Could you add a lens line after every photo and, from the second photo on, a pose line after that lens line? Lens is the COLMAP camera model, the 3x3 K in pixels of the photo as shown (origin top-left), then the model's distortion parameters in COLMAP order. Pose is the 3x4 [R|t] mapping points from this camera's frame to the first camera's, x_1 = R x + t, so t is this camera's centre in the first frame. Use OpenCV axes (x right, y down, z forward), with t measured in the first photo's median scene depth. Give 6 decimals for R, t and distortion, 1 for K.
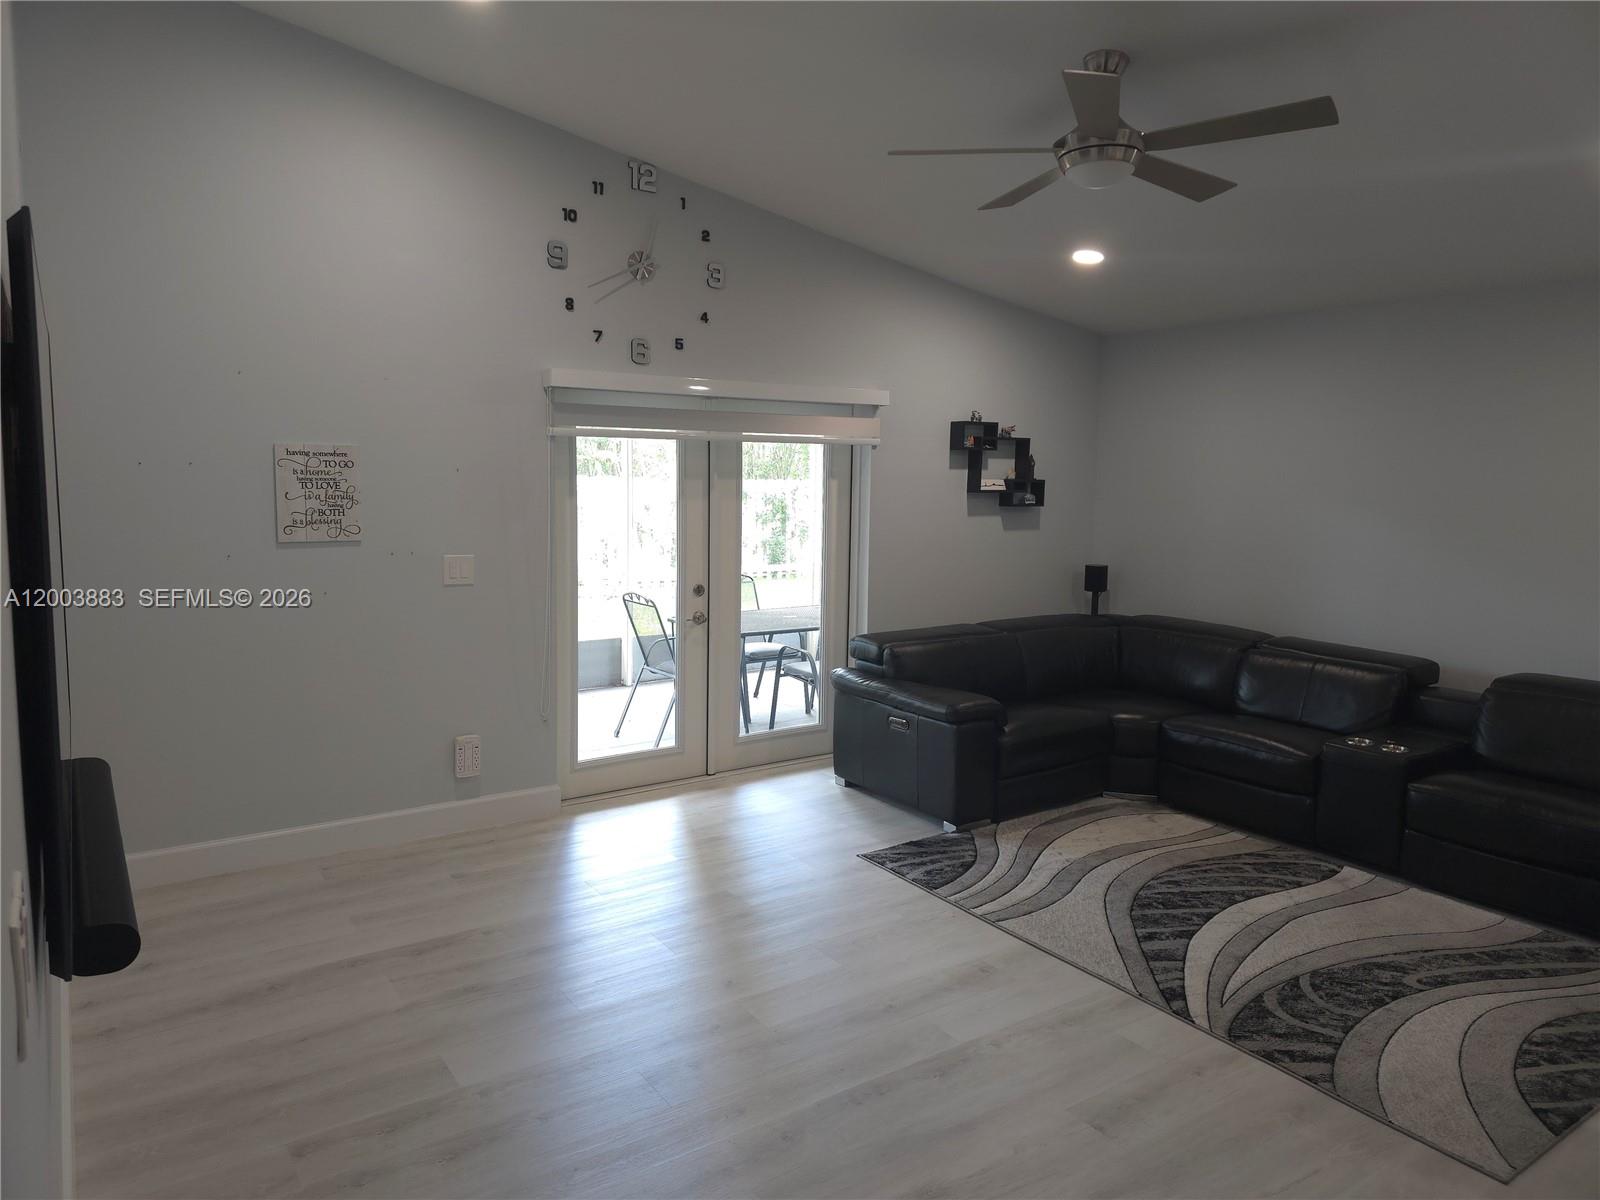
lens RADIAL K [[1065.2, 0, 800.0], [0, 1065.2, 600.0], [0, 0, 1]] dist [0.054306, -0.042869]
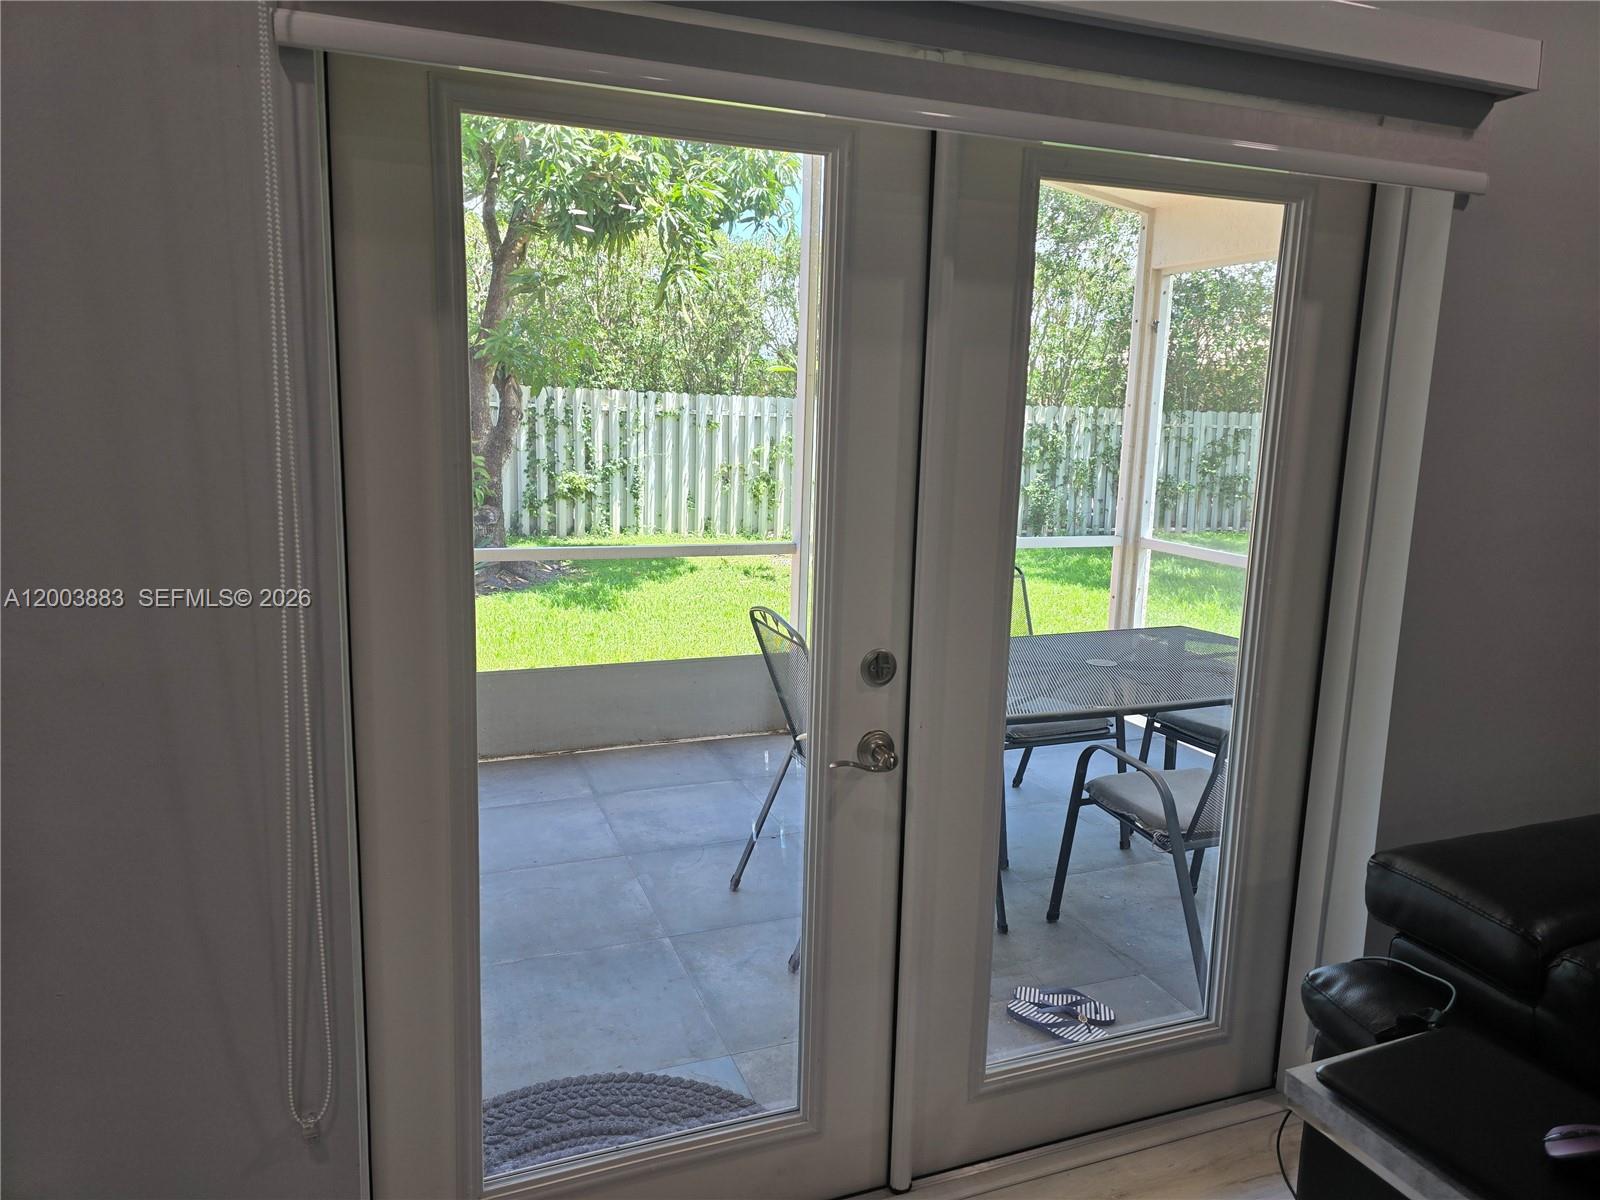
lens RADIAL K [[1065.2, 0, 800.0], [0, 1065.2, 600.0], [0, 0, 1]] dist [0.054306, -0.042869]
pose [[0.972956, 0.049034, -0.225727, -0.070695], [-0.036252, 0.997514, 0.060430, -0.075026], [0.228129, -0.050612, 0.972314, 1.045296]]
